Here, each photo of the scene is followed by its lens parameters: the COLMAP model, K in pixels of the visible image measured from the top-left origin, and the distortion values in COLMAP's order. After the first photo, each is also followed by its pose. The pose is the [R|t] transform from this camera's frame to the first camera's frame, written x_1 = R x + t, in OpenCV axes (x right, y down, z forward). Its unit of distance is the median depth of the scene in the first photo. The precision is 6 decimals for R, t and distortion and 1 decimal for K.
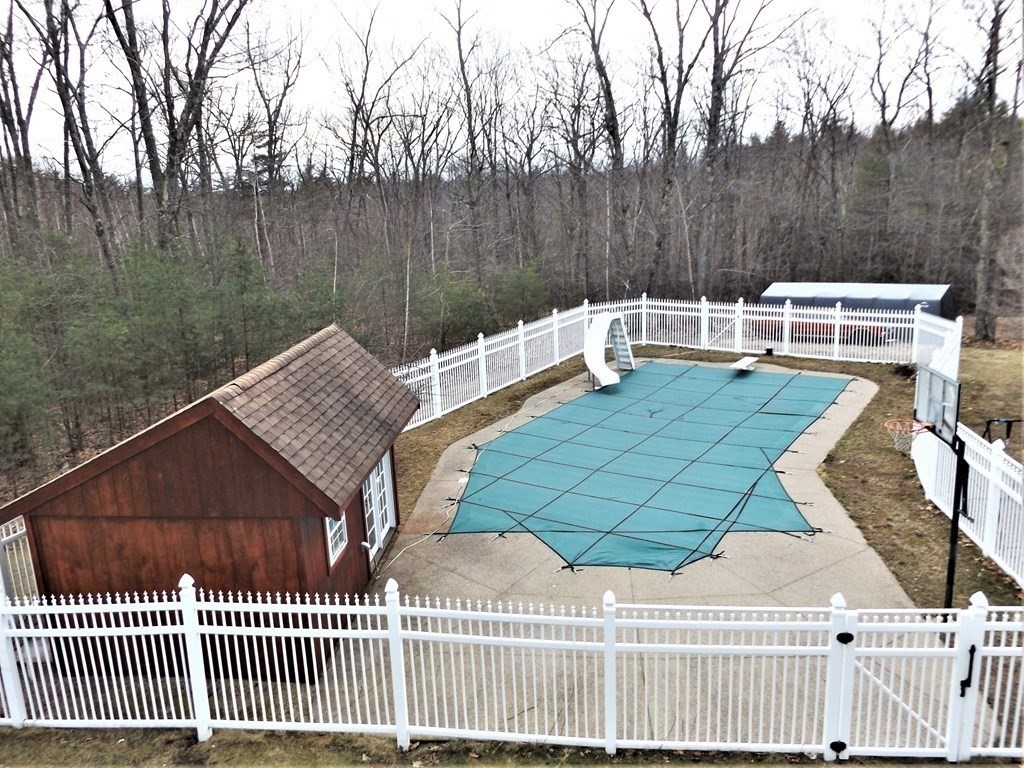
lens RADIAL K [[839.3, 0, 512.0], [0, 839.3, 384.0], [0, 0, 1]] dist [0.002485, -0.002825]
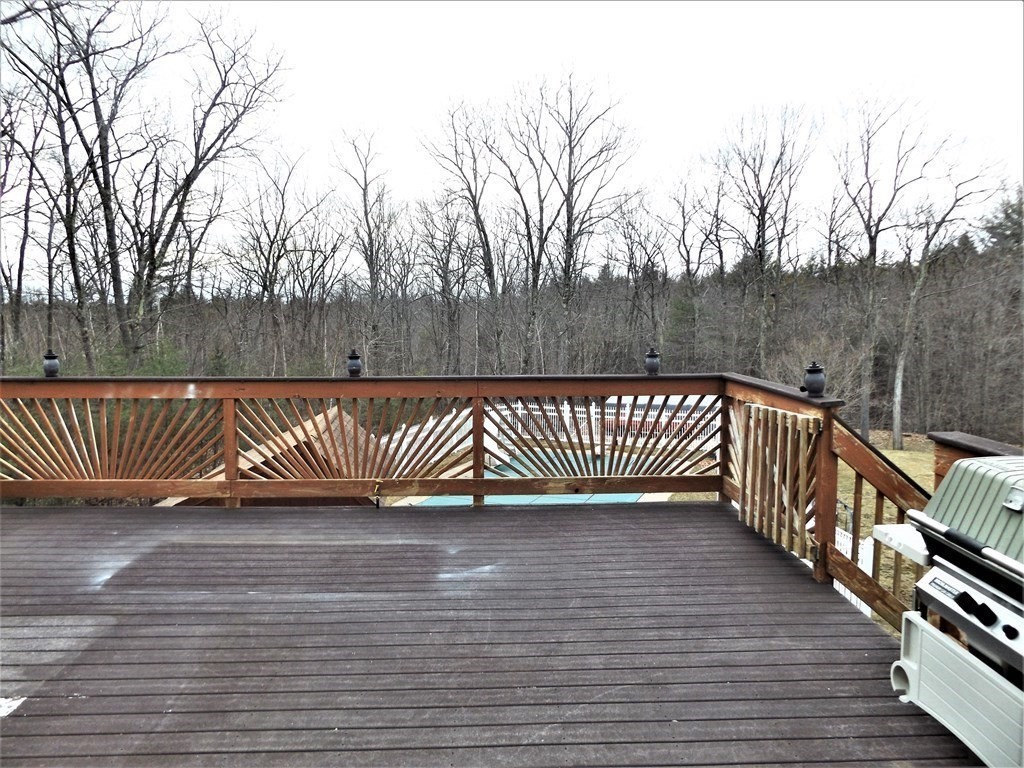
lens RADIAL K [[773.7, 0, 521.3], [0, 773.7, 374.1], [0, 0, 1]] dist [-0.009329, -0.001878]
pose [[0.980969, 0.022004, 0.192911, -0.041983], [0.007321, 0.988660, -0.149995, 0.019994], [-0.194024, 0.148553, 0.969684, -0.093965]]
